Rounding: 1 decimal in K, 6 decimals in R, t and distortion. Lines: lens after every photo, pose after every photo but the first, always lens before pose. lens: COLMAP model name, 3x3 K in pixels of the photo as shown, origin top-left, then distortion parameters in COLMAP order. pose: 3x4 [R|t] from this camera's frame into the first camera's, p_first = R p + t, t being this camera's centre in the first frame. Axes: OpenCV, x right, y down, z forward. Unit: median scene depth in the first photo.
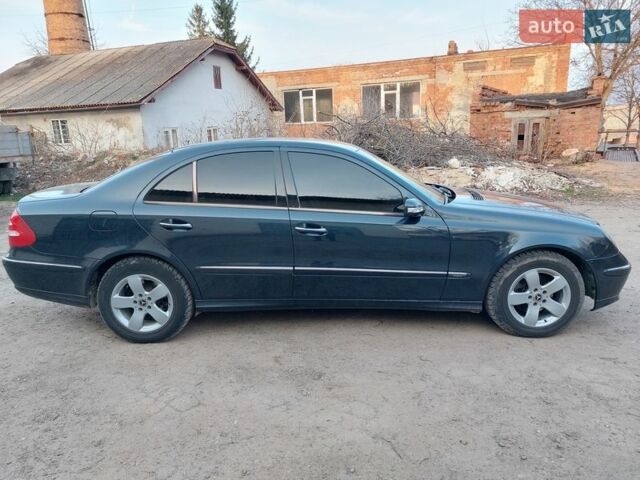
lens RADIAL K [[464.5, 0, 320.0], [0, 464.5, 240.0], [0, 0, 1]] dist [0.046131, -0.037056]
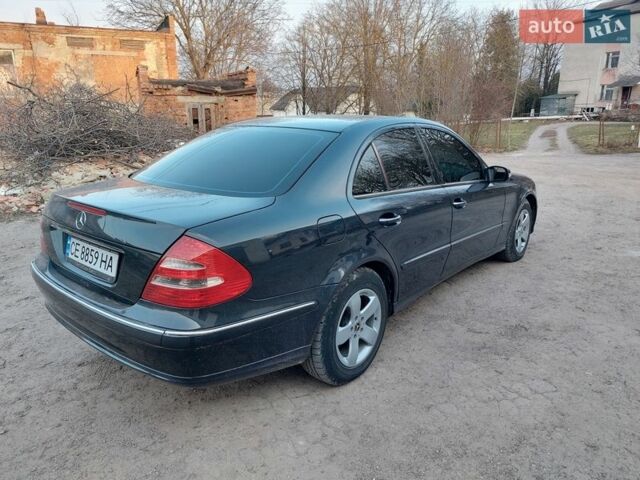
lens RADIAL K [[464.5, 0, 320.0], [0, 464.5, 240.0], [0, 0, 1]] dist [0.046131, -0.037056]
pose [[0.625944, -0.186636, 0.757206, -0.235934], [0.164195, 0.980717, 0.105995, -0.024423], [-0.762387, 0.057983, 0.644518, 0.130697]]
